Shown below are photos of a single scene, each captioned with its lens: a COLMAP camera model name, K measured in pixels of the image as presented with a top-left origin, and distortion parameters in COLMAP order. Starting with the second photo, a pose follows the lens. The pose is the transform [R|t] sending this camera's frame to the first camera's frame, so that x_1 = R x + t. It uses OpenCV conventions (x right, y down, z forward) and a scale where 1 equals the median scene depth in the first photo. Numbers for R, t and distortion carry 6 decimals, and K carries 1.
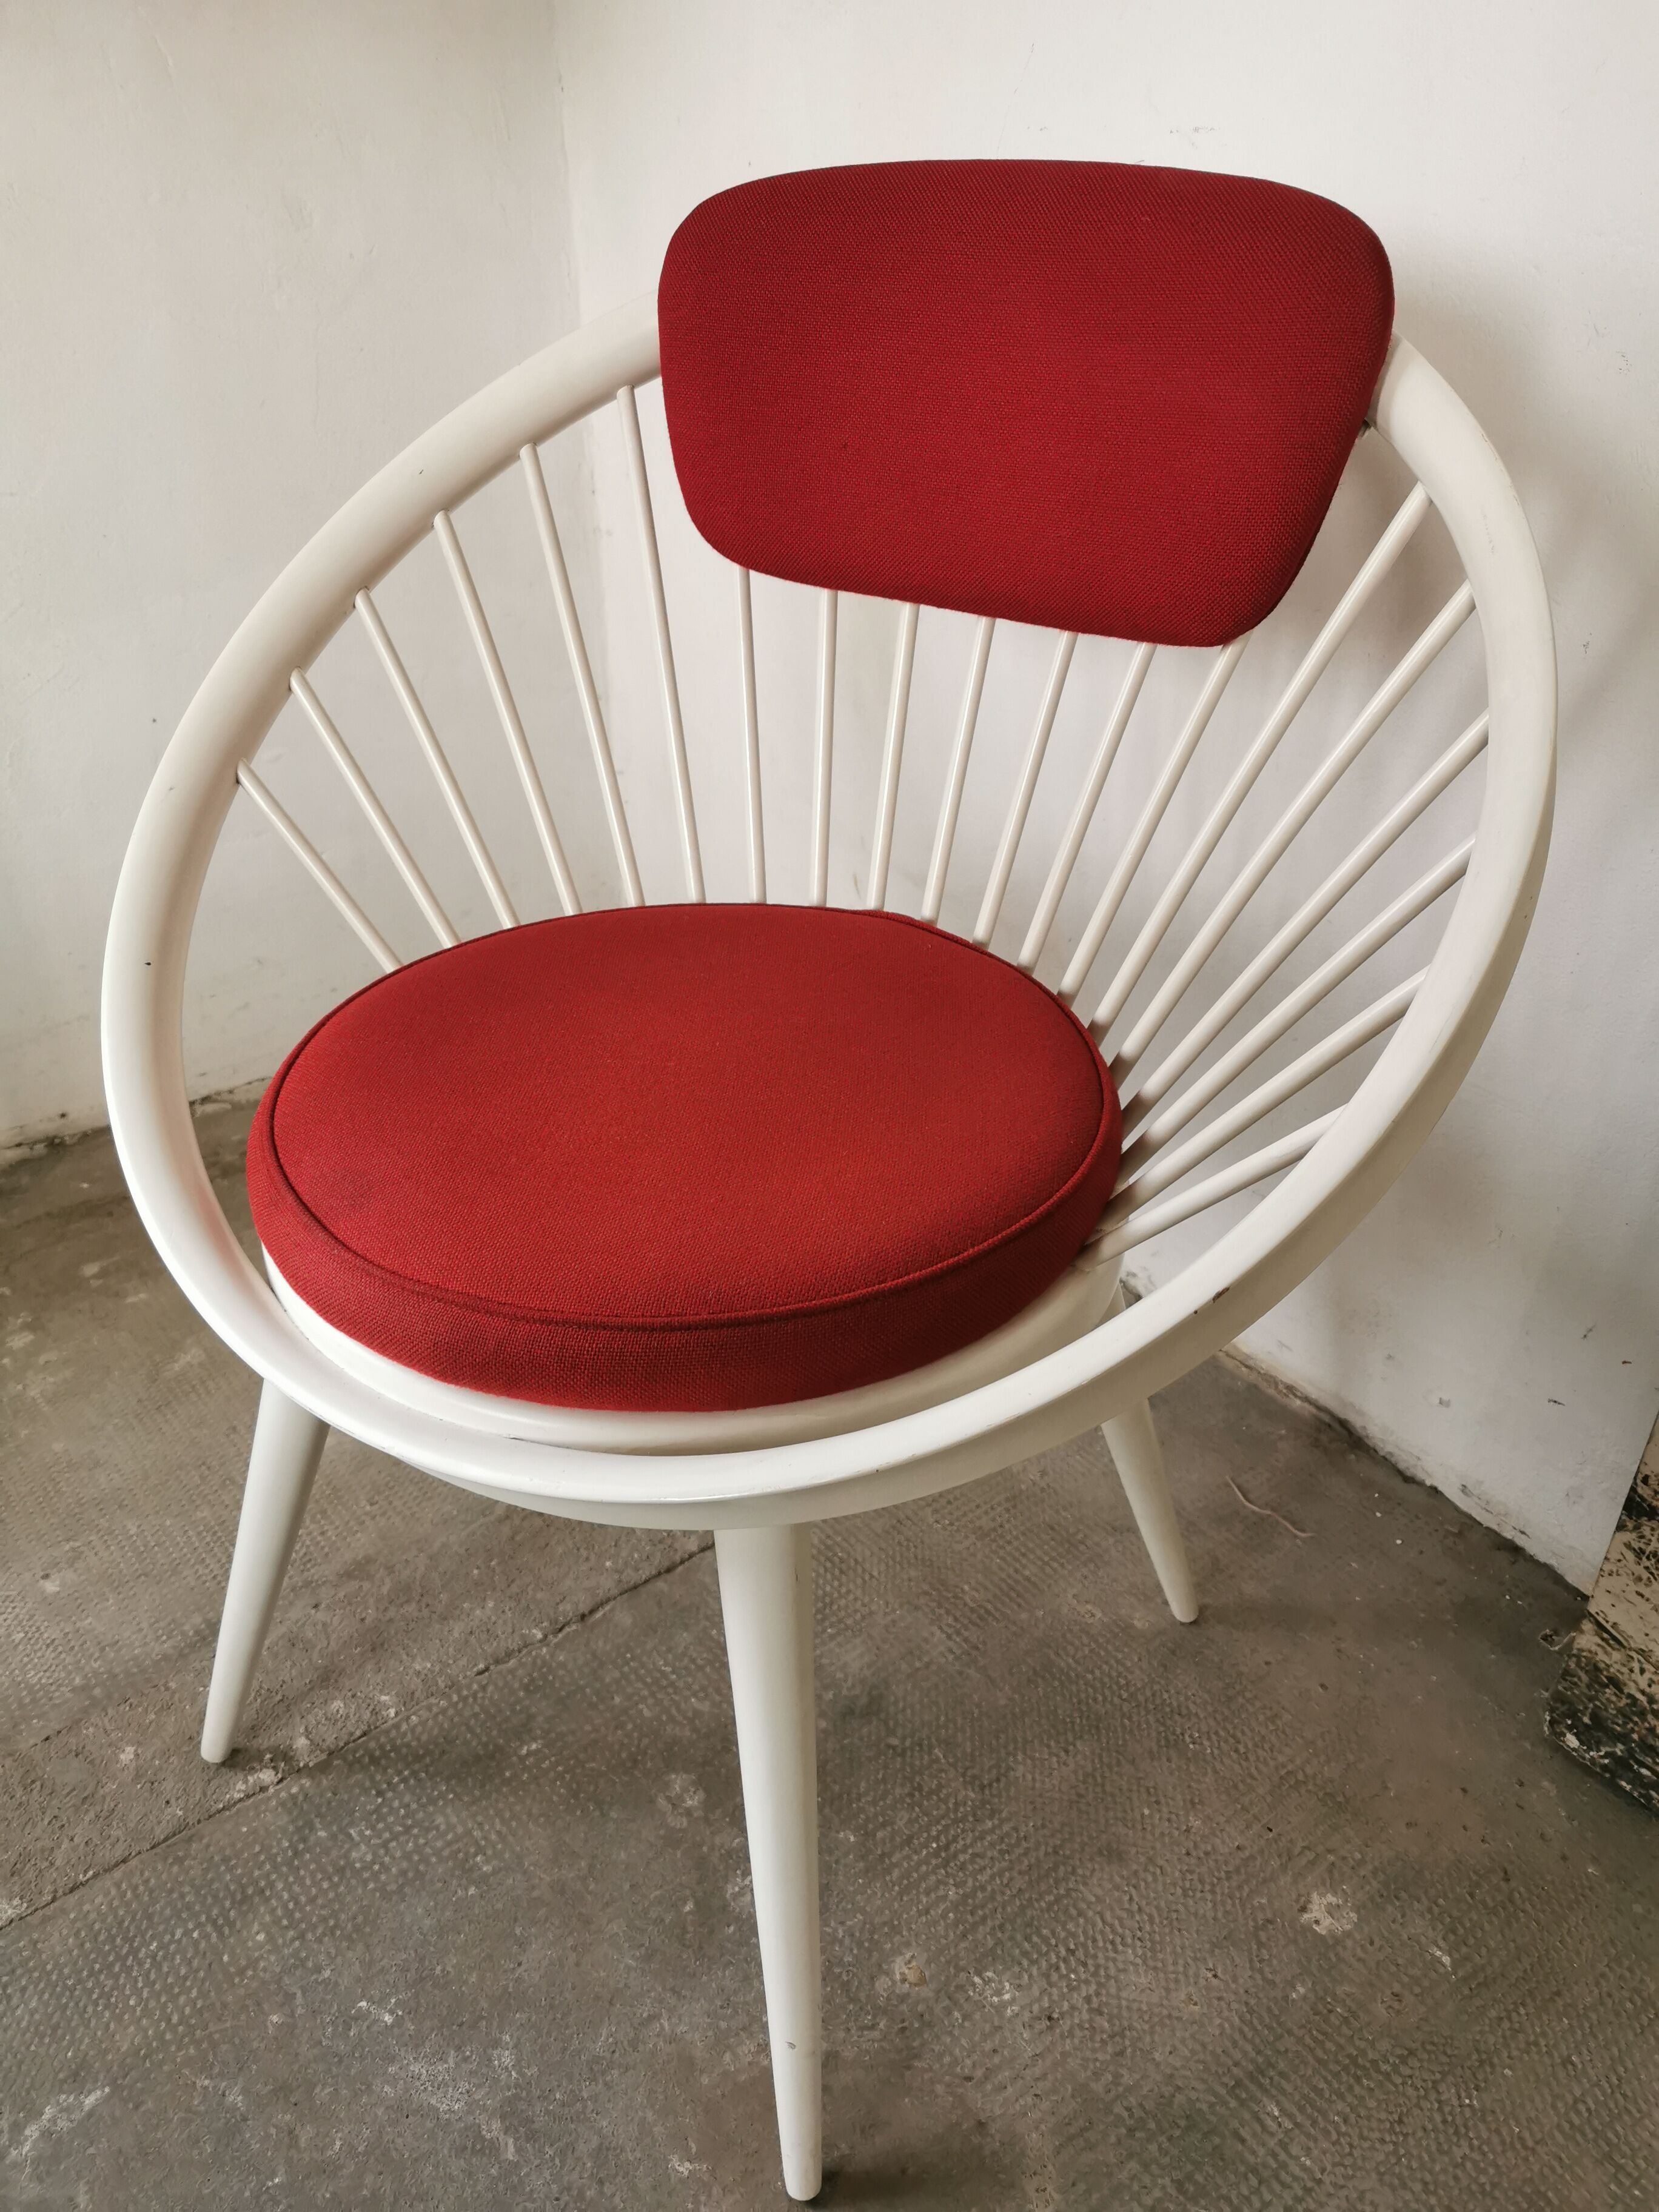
lens RADIAL K [[1711.8, 0, 835.0], [0, 1711.8, 1104.2], [0, 0, 1]] dist [0.061637, -0.090503]
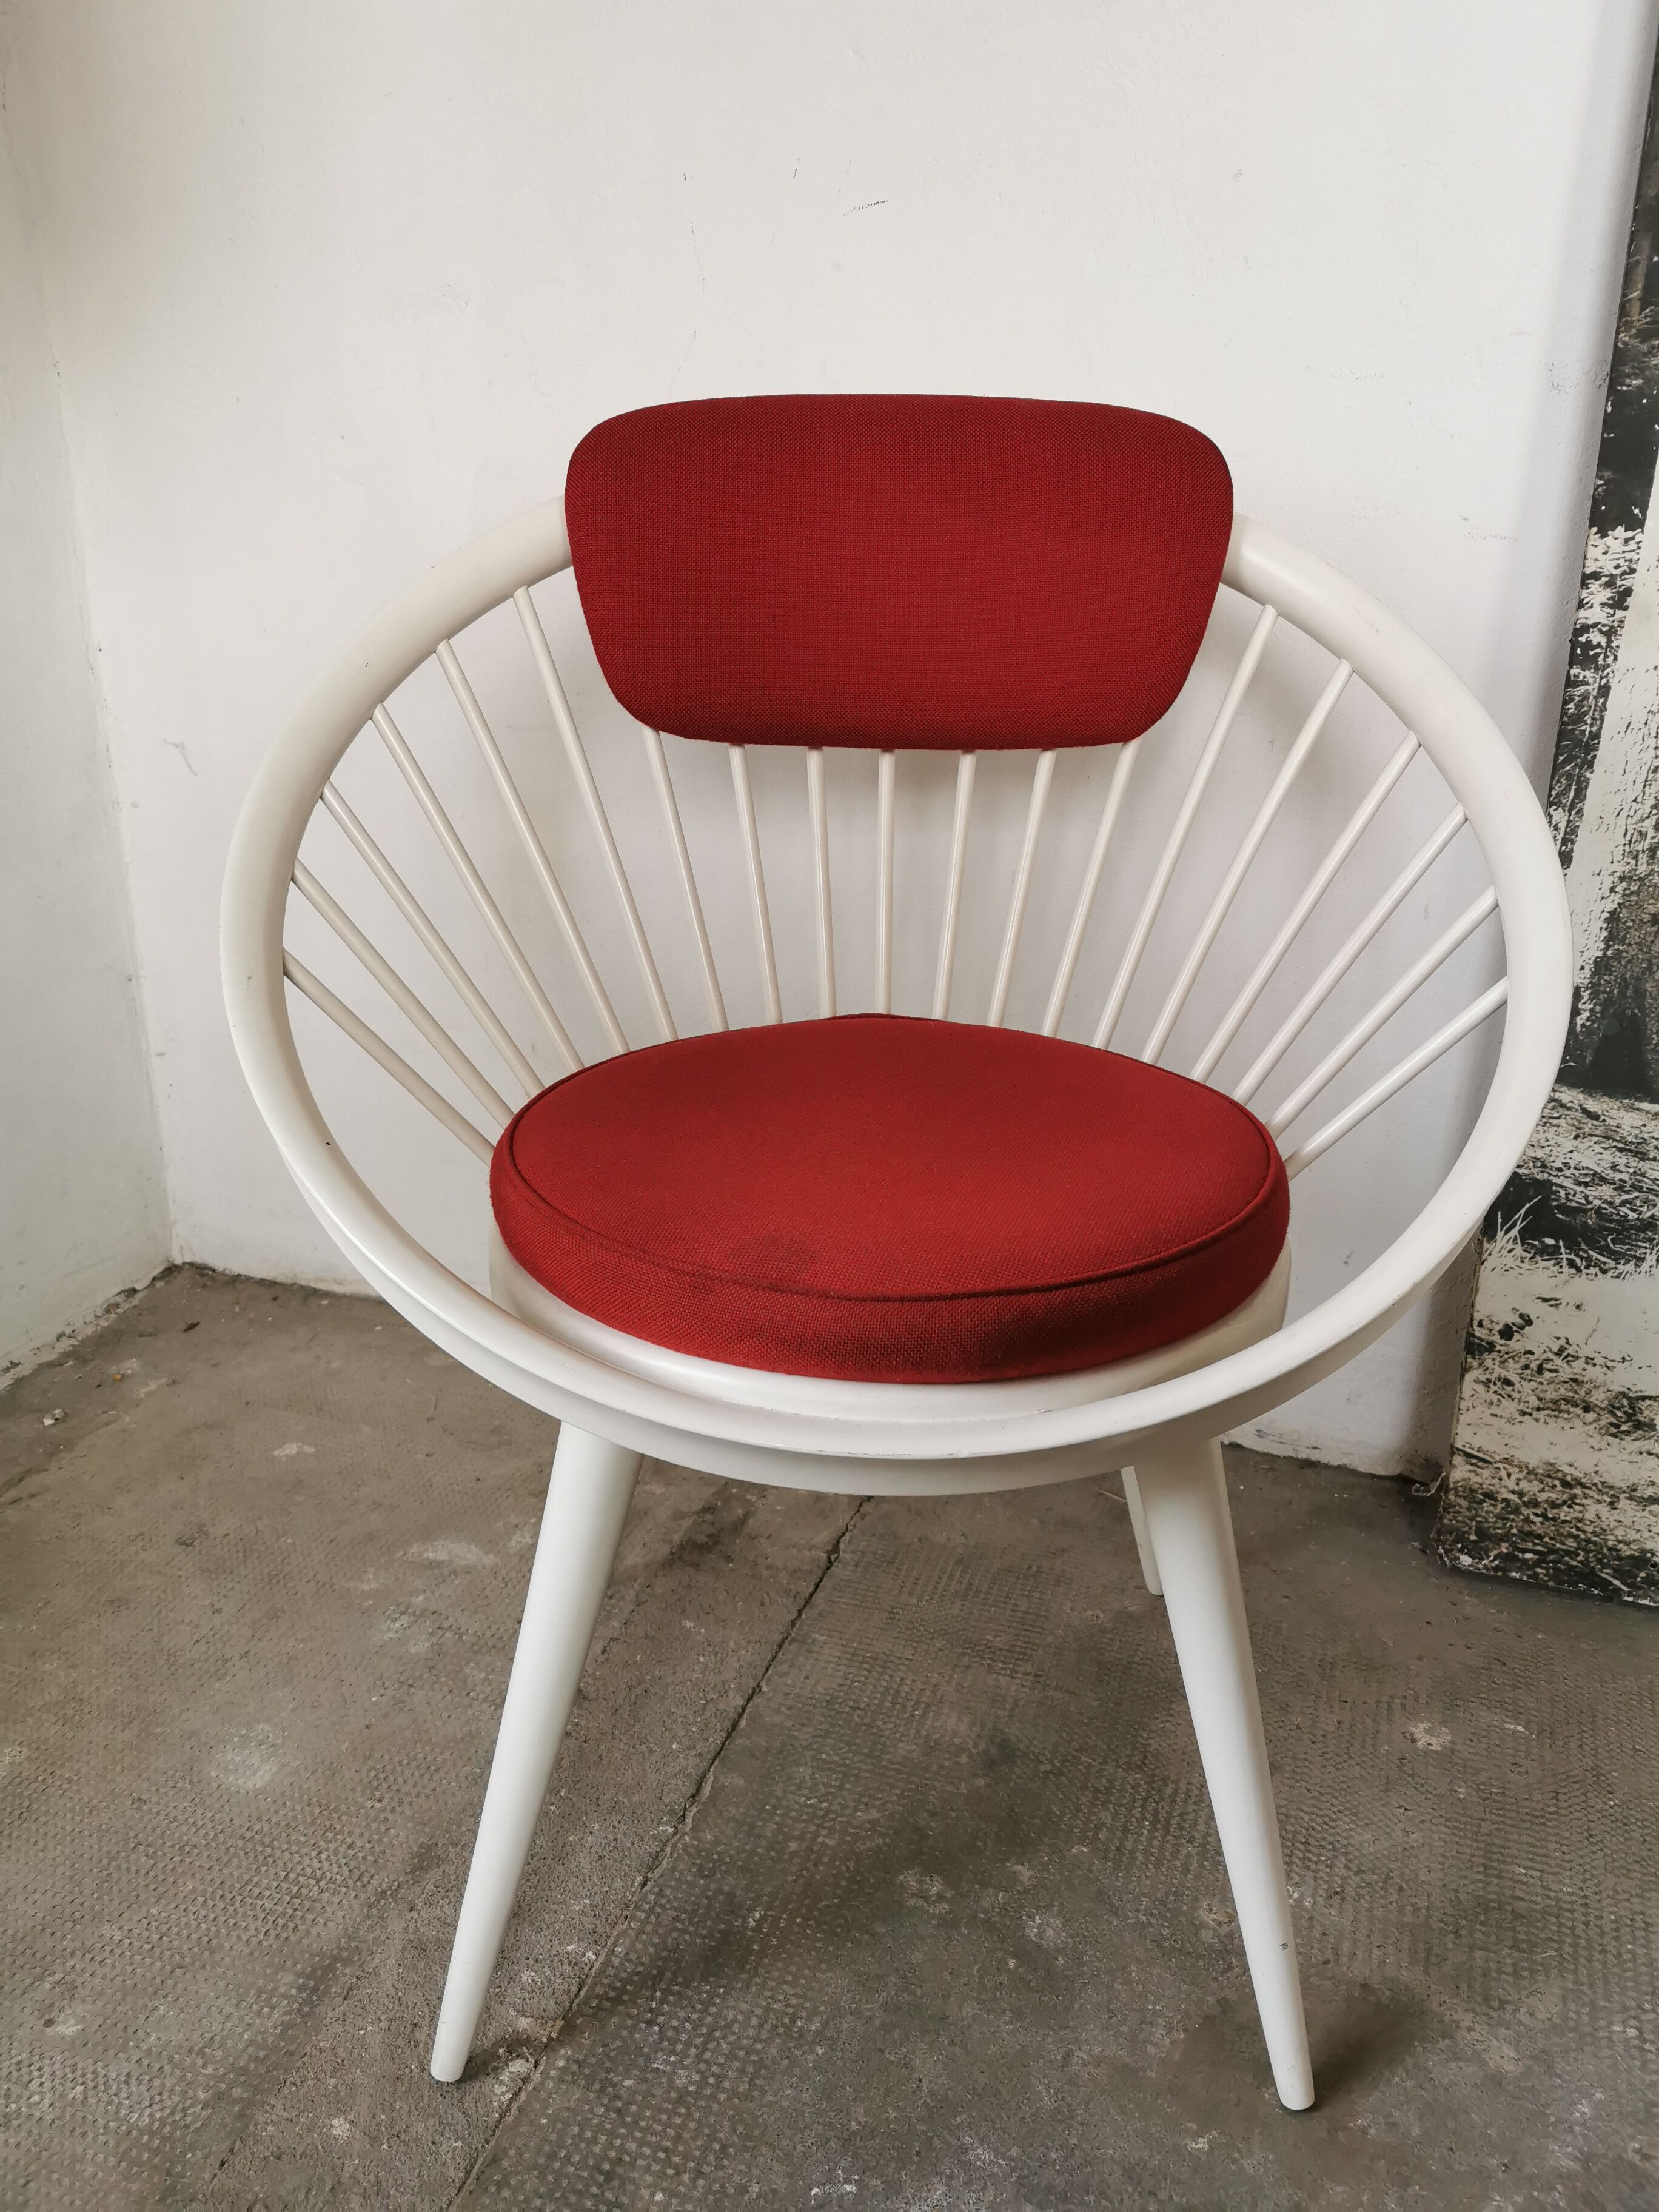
lens RADIAL K [[1711.8, 0, 829.1], [0, 1711.8, 1098.3], [0, 0, 1]] dist [0.061637, -0.090503]
pose [[0.834109, -0.170862, 0.524469, -0.602077], [0.267780, 0.956688, -0.114203, 0.066164], [-0.482240, 0.235700, 0.843736, 0.077747]]
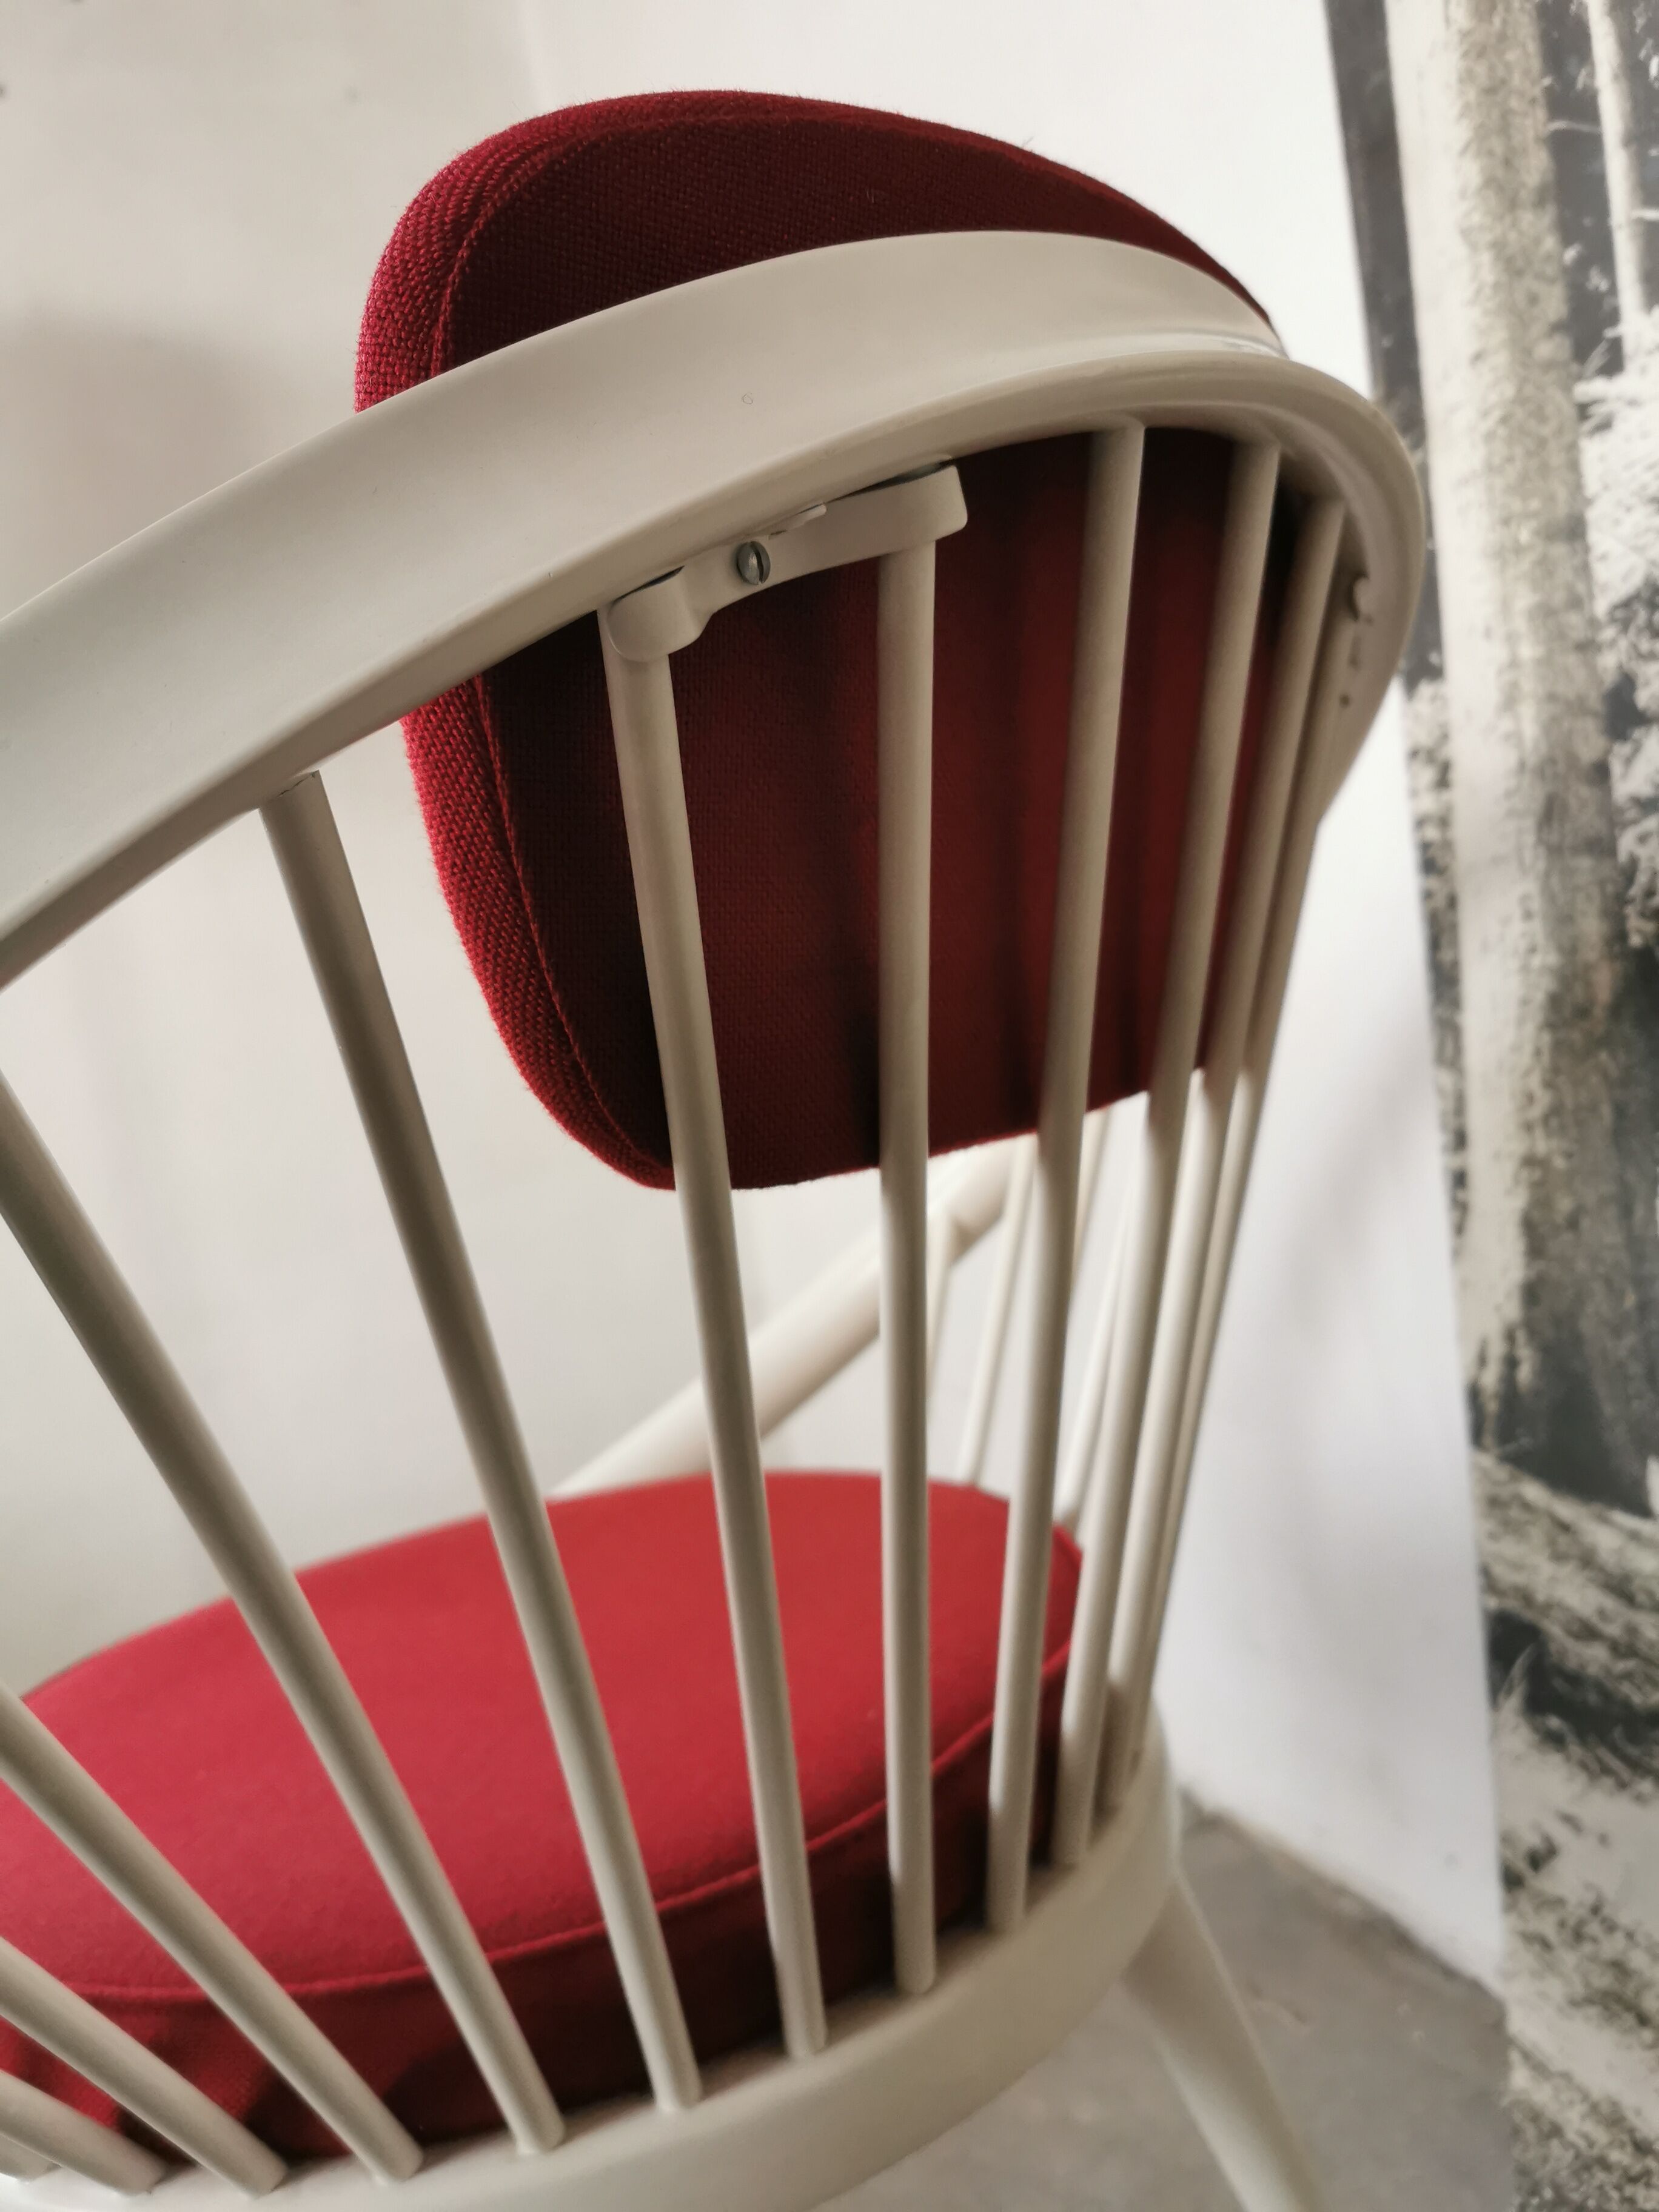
lens RADIAL K [[1711.8, 0, 801.0], [0, 1711.8, 1079.7], [0, 0, 1]] dist [0.061637, -0.090503]
pose [[0.947026, -0.143268, -0.287429, 0.425805], [0.002853, 0.898701, -0.438553, 0.248446], [0.321144, 0.414501, 0.851502, -0.023977]]
